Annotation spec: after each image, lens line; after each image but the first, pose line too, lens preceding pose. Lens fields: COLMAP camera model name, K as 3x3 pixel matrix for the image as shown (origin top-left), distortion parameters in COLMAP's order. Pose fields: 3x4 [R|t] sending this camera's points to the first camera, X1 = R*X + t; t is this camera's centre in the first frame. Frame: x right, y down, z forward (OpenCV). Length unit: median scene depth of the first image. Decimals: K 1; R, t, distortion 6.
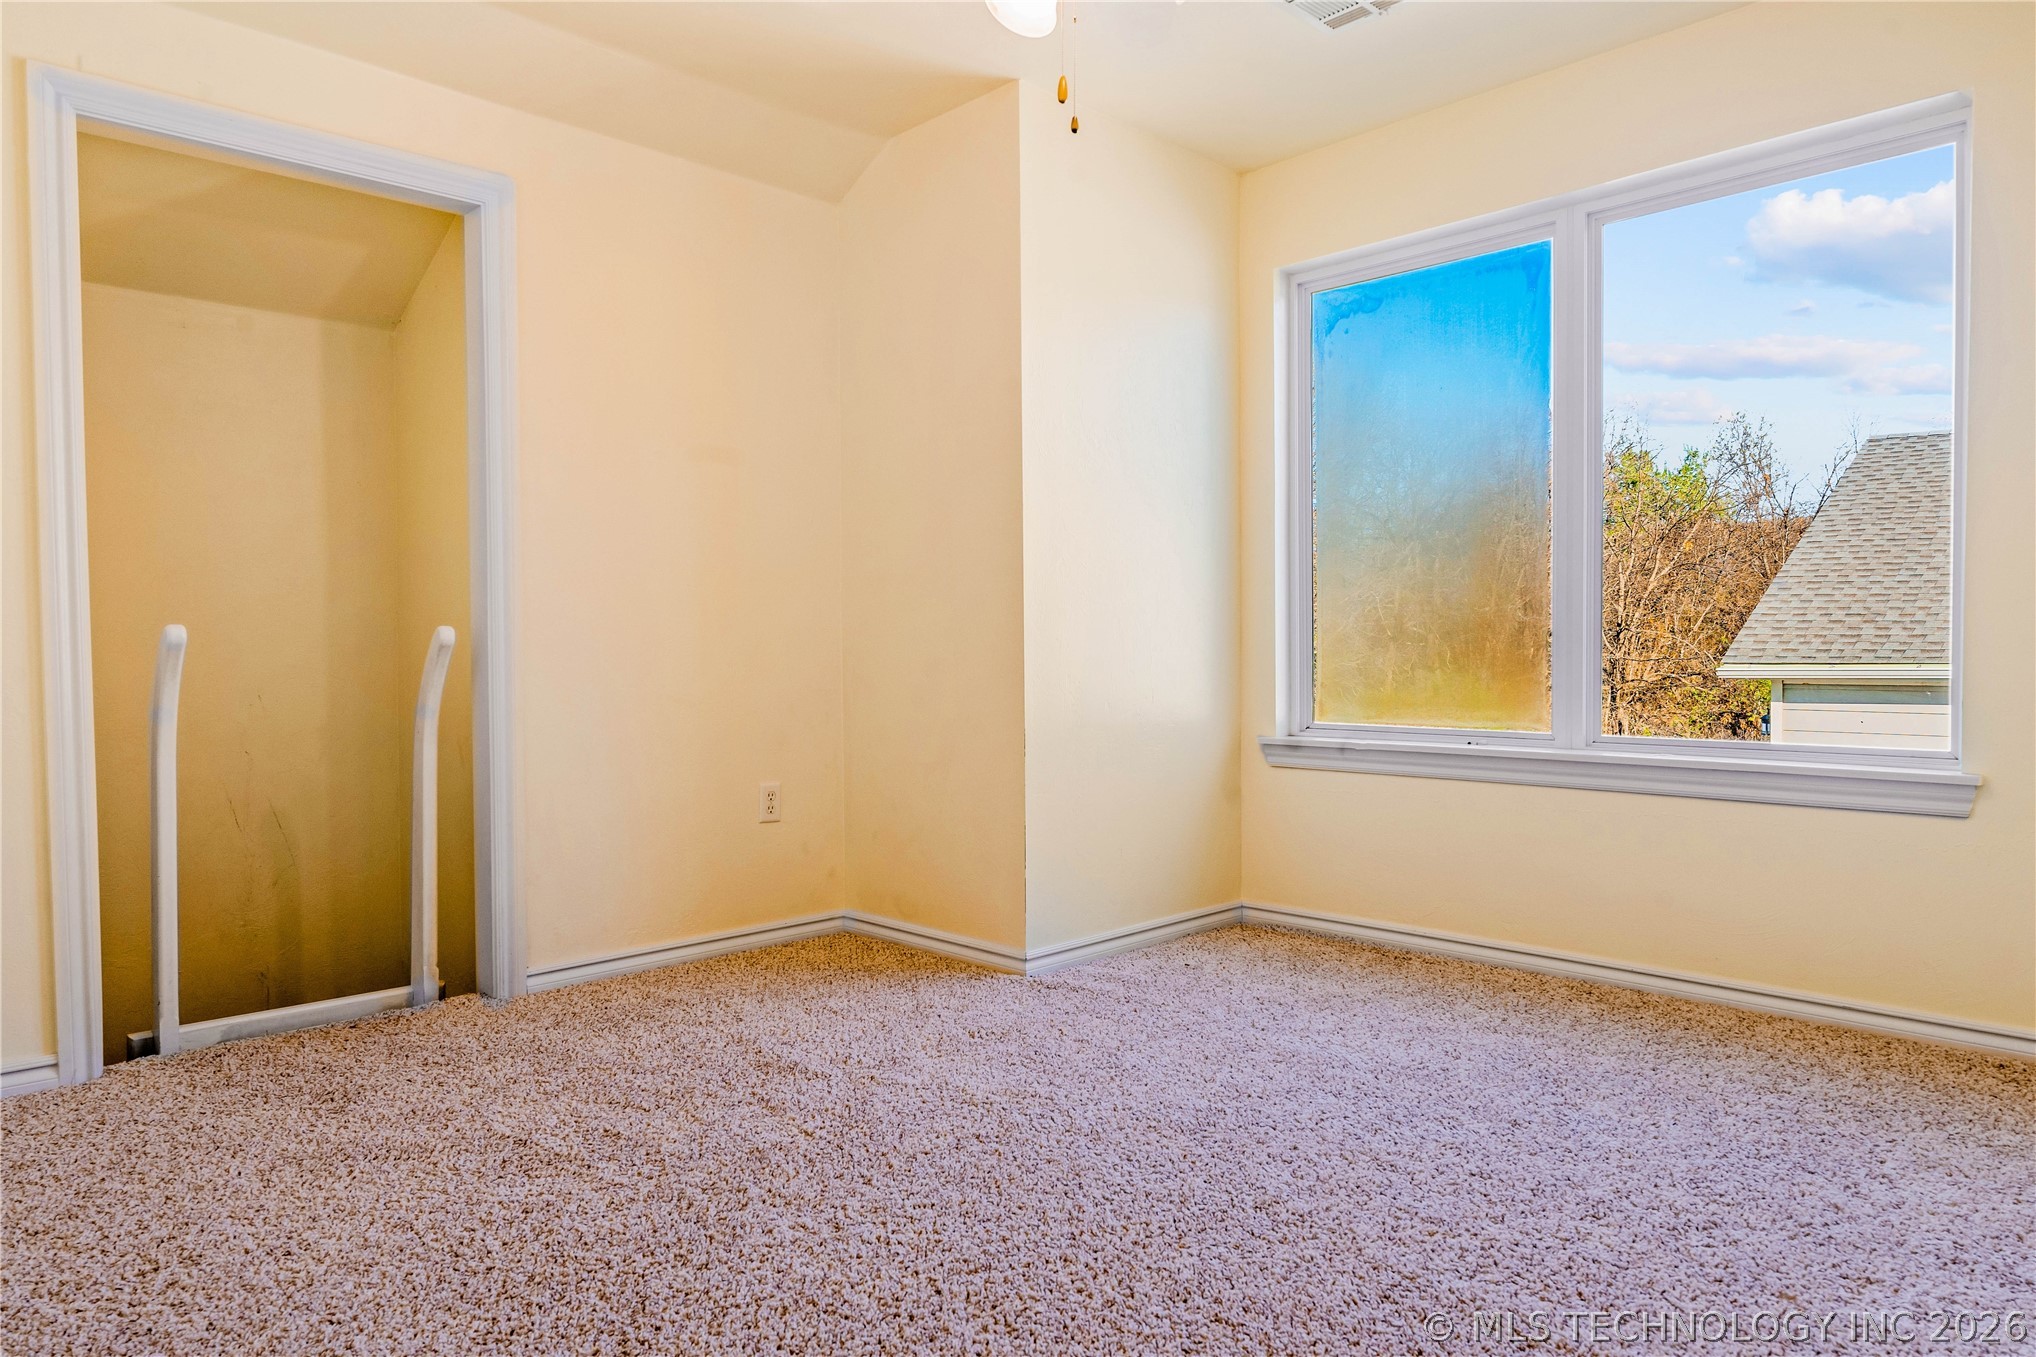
lens RADIAL K [[1268.3, 0, 1018.0], [0, 1268.3, 678.5], [0, 0, 1]] dist [-0.000478, -0.000161]
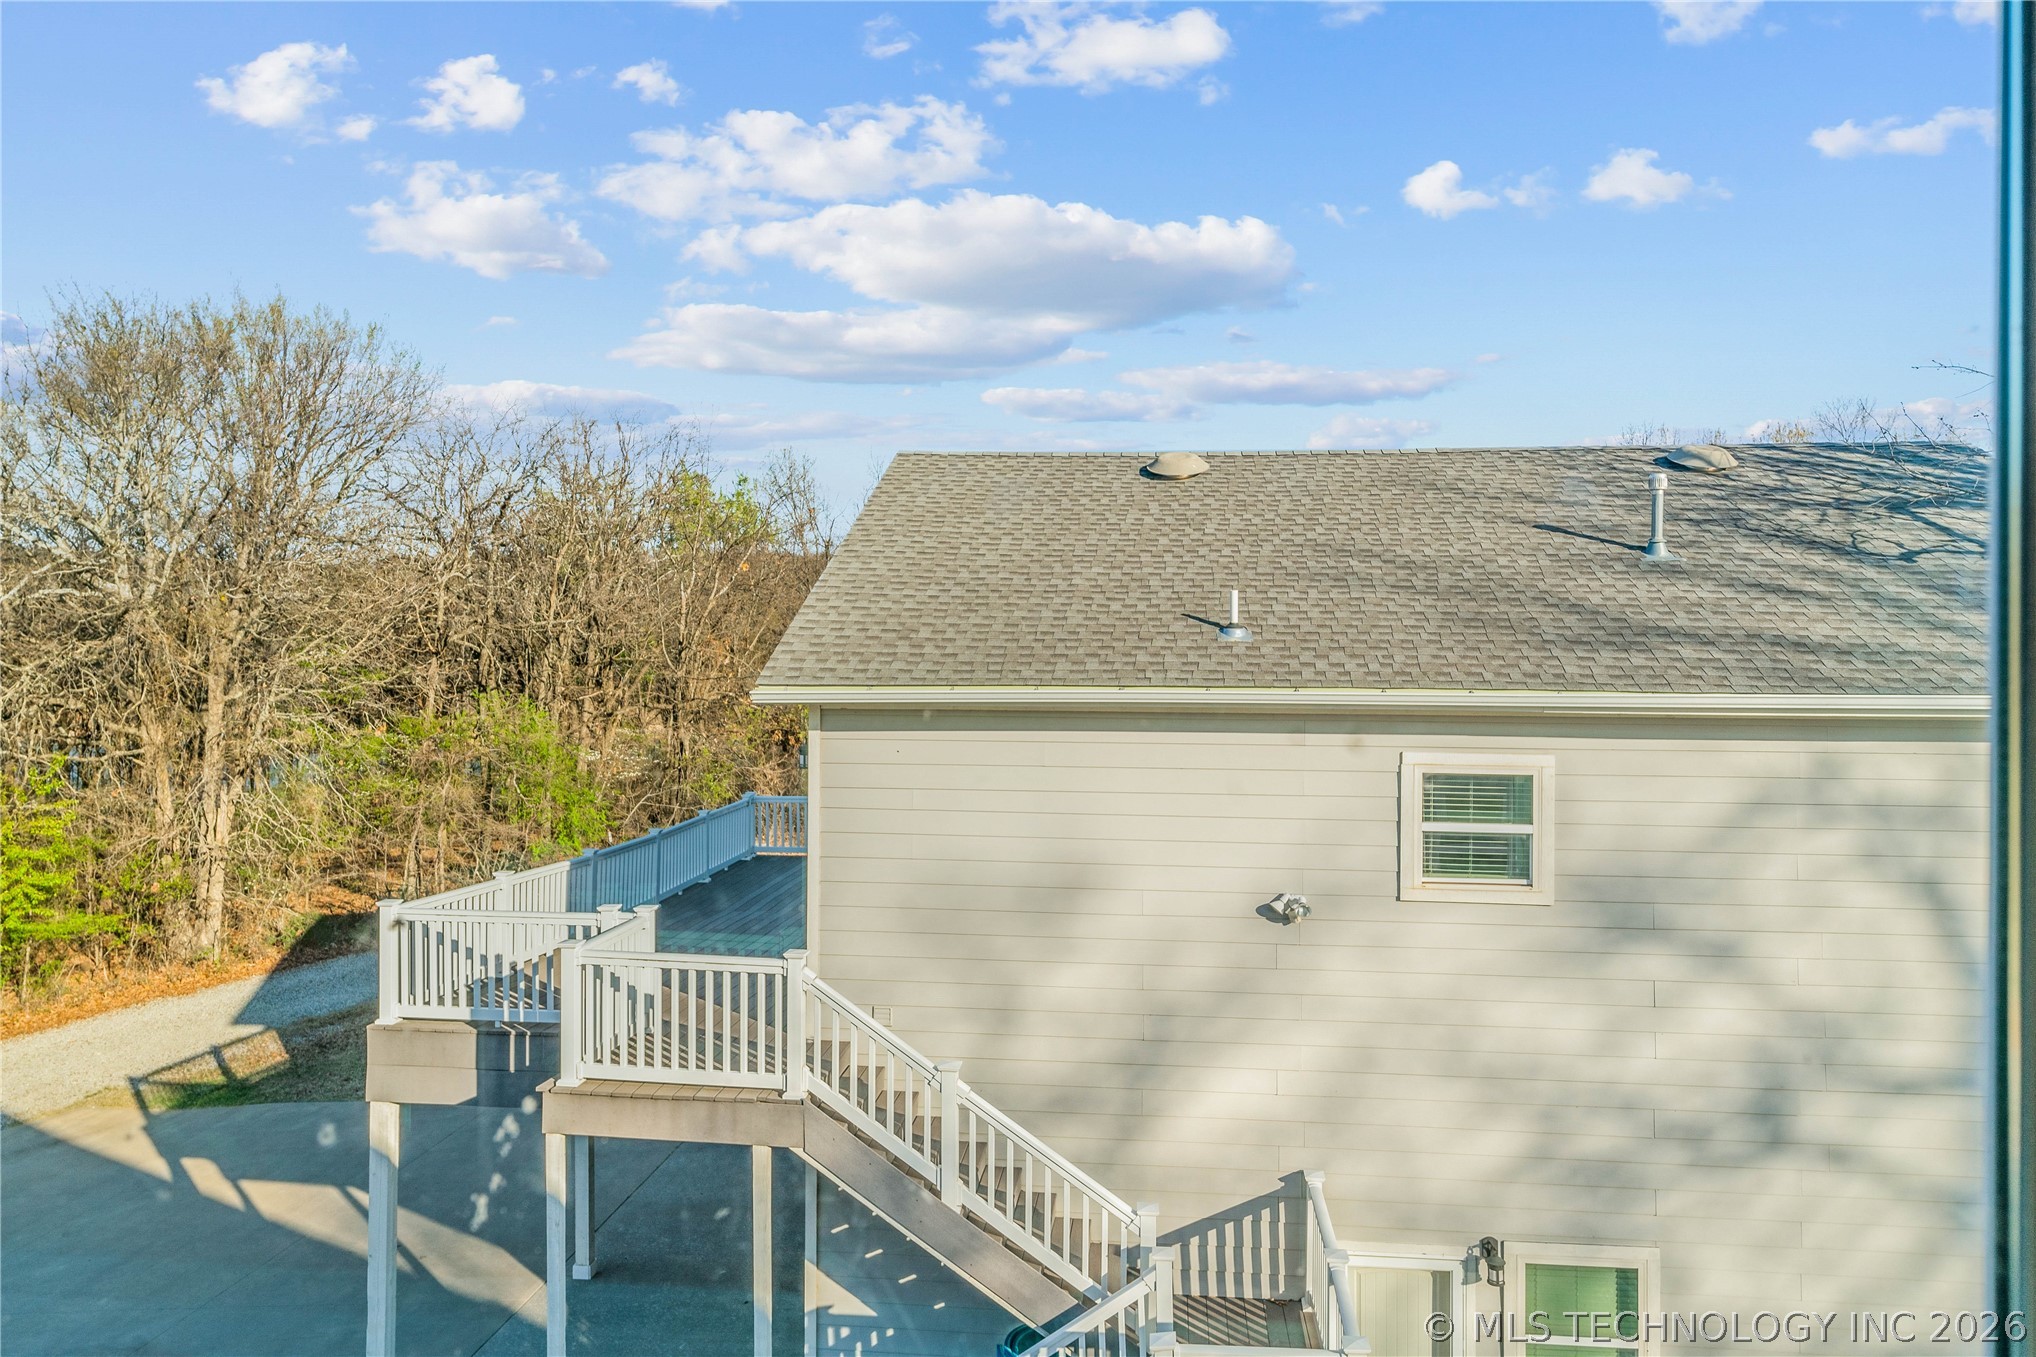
lens RADIAL K [[1279.4, 0, 1021.7], [0, 1279.4, 668.2], [0, 0, 1]] dist [-0.000511, 0.002213]
pose [[0.767934, 0.008002, 0.640479, 0.125883], [0.006316, 0.999779, -0.020064, -0.004182], [-0.640498, 0.019453, 0.767713, 0.203950]]
